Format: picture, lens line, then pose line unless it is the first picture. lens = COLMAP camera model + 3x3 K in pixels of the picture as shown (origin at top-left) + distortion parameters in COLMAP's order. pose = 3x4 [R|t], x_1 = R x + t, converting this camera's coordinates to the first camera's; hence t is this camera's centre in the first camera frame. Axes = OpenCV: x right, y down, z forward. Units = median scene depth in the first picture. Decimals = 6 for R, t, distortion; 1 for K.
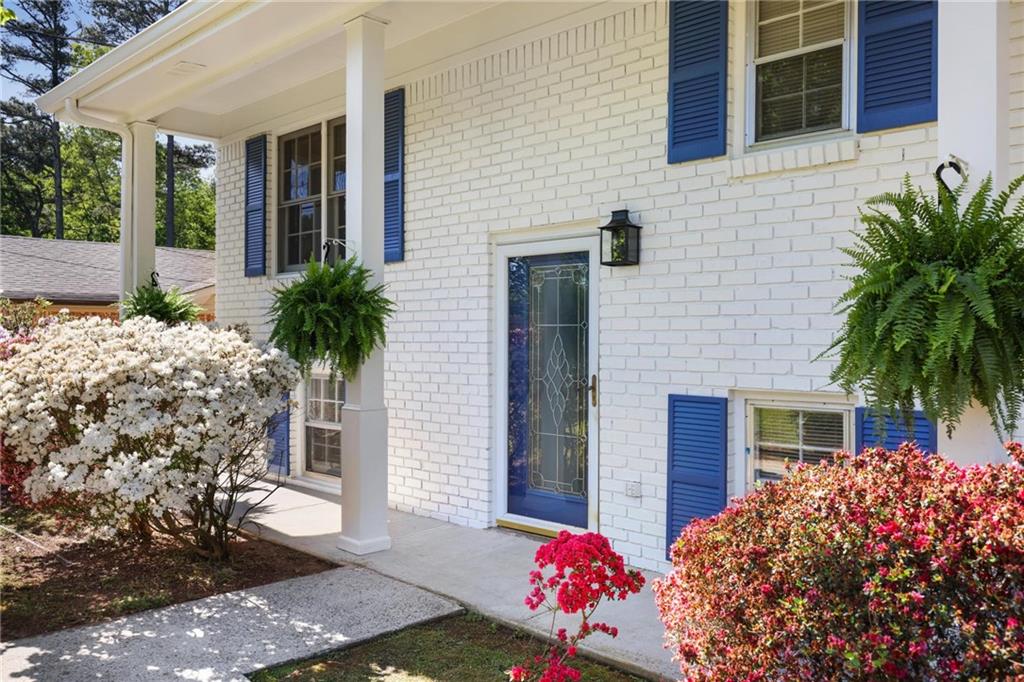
lens RADIAL K [[805.0, 0, 513.1], [0, 805.0, 337.9], [0, 0, 1]] dist [0.003448, -0.004301]
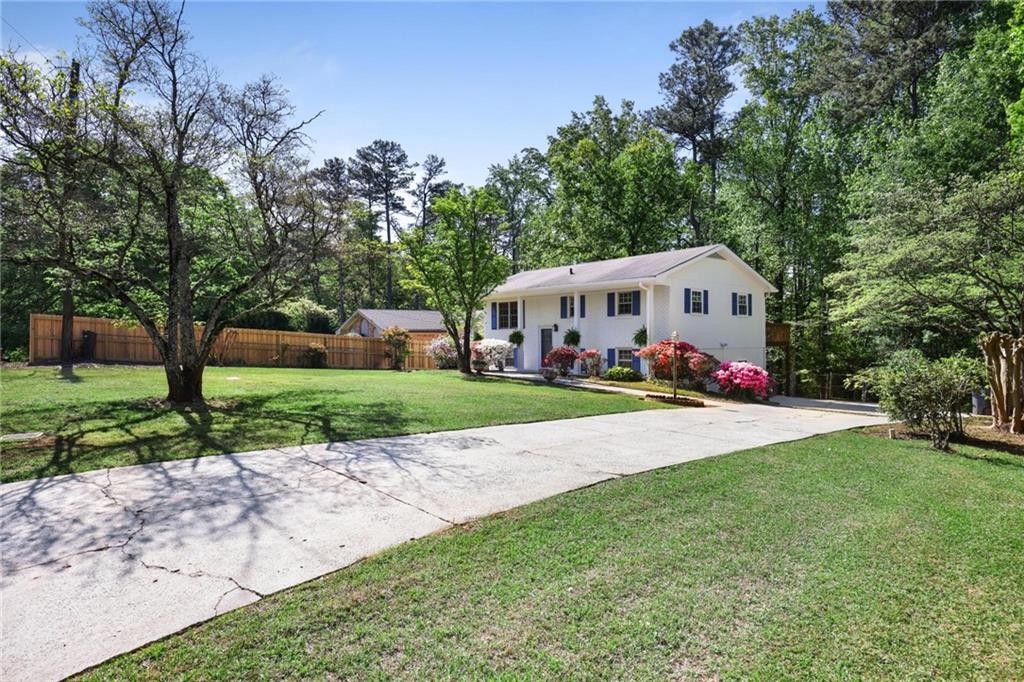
lens RADIAL K [[615.0, 0, 510.9], [0, 615.0, 341.4], [0, 0, 1]] dist [0.002490, 0.000105]
pose [[0.994189, -0.005850, -0.107494, 0.332494], [0.005532, 0.999979, -0.003265, 0.019268], [0.107511, 0.002652, 0.994200, -4.654180]]
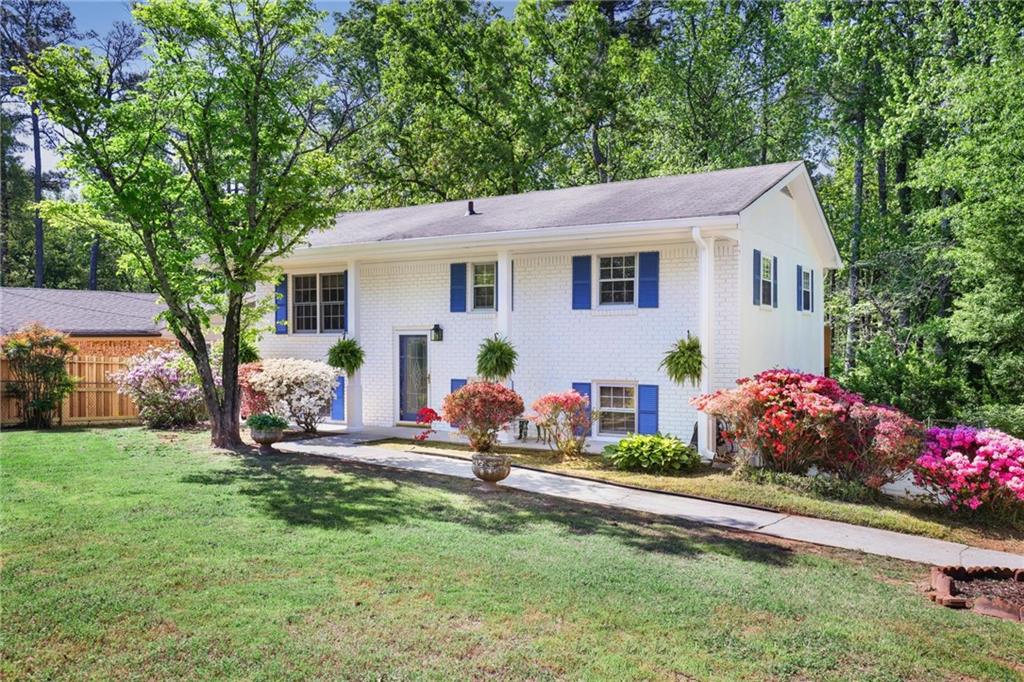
lens RADIAL K [[805.0, 0, 515.9], [0, 805.0, 338.7], [0, 0, 1]] dist [0.003448, -0.004301]
pose [[0.975167, -0.004742, 0.221420, -0.282023], [0.005414, 0.999982, -0.002432, -0.088252], [-0.221405, 0.003571, 0.975176, -2.294331]]
